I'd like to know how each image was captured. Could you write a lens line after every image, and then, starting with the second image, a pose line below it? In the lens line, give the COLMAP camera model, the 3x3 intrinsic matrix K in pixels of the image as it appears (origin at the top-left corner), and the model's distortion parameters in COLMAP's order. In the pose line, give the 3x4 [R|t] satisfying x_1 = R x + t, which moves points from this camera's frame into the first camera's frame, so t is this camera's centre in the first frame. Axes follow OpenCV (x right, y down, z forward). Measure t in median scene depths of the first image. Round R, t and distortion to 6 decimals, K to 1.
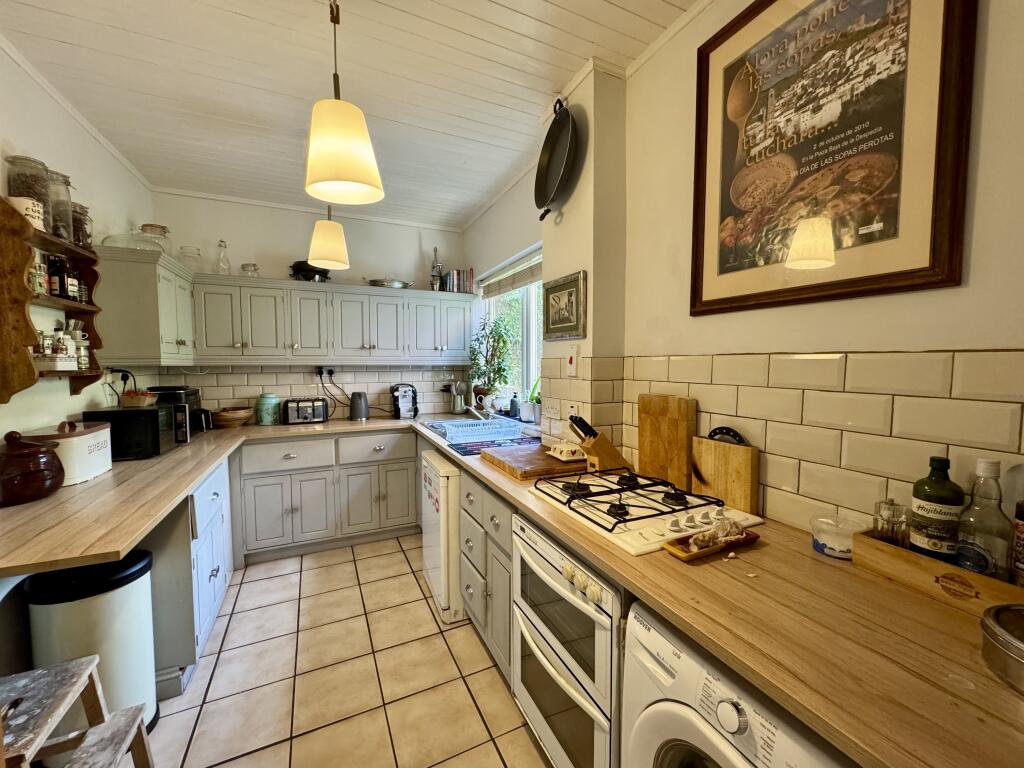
lens RADIAL K [[409.3, 0, 511.2], [0, 409.3, 388.1], [0, 0, 1]] dist [-0.002104, -0.000011]
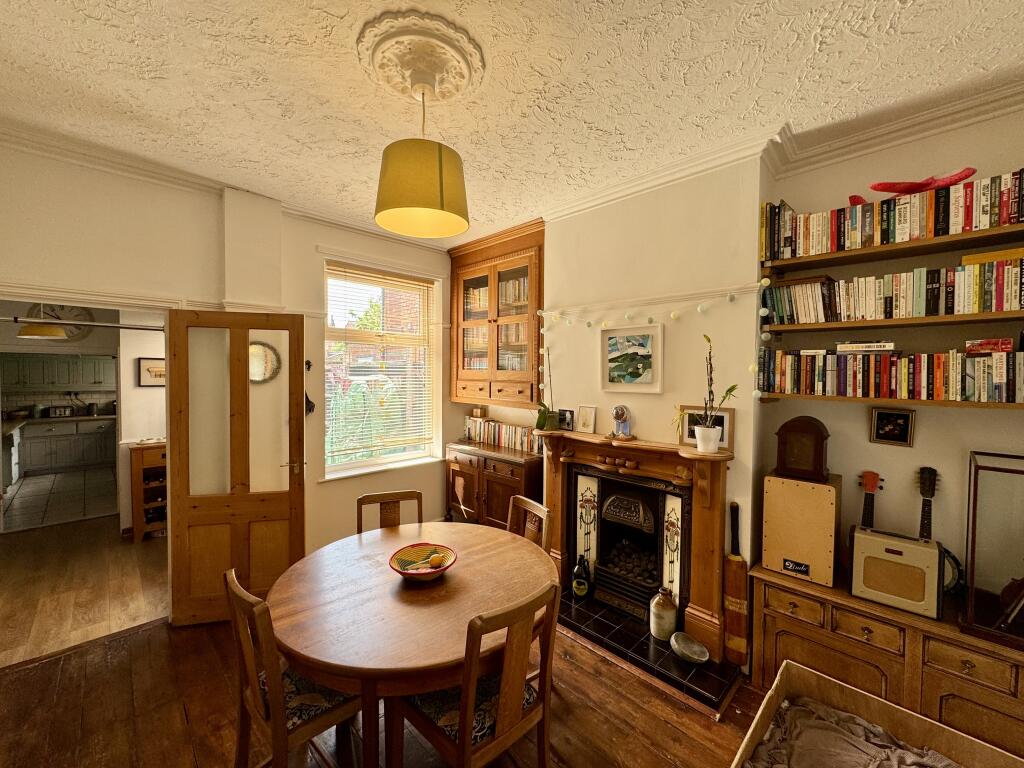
lens RADIAL K [[409.3, 0, 512.0], [0, 409.3, 383.3], [0, 0, 1]] dist [-0.002104, -0.000011]
pose [[0.936320, 0.001187, 0.351146, 1.871380], [0.011649, 0.999339, -0.034440, 0.011946], [-0.350954, 0.036337, 0.935687, -3.572302]]
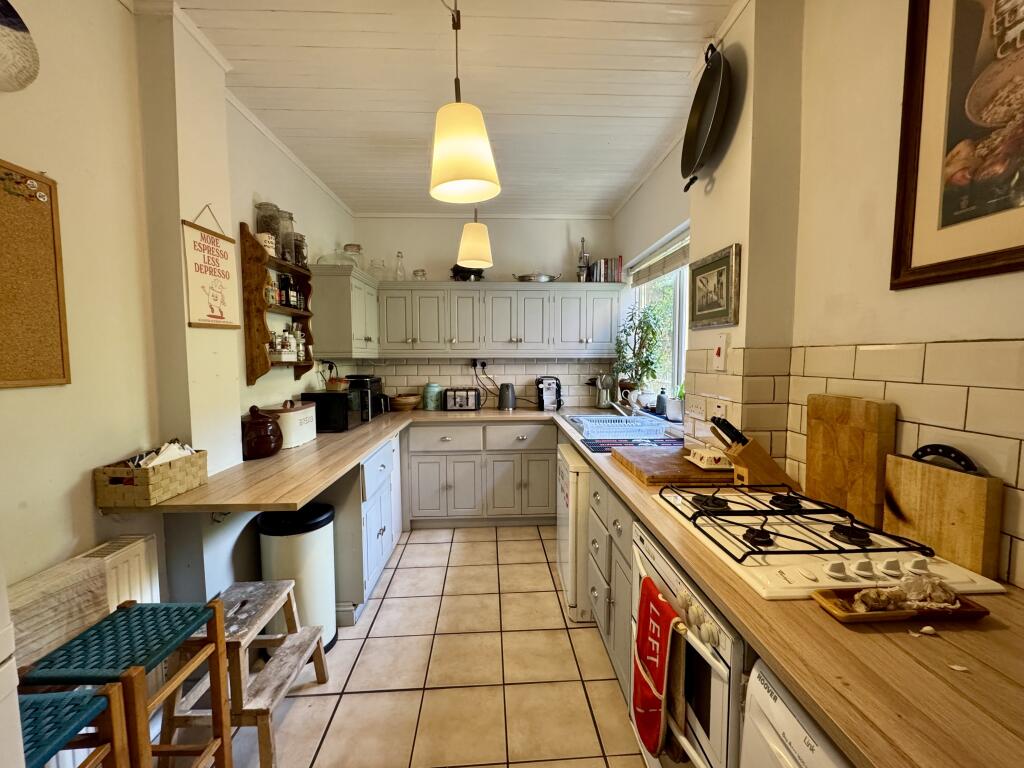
lens RADIAL K [[409.3, 0, 508.1], [0, 409.3, 387.2], [0, 0, 1]] dist [-0.002104, -0.000011]
pose [[0.922886, 0.028122, -0.384044, 0.073109], [-0.022827, 0.999571, 0.018341, -0.000087], [0.384395, -0.008160, 0.923133, 0.048075]]
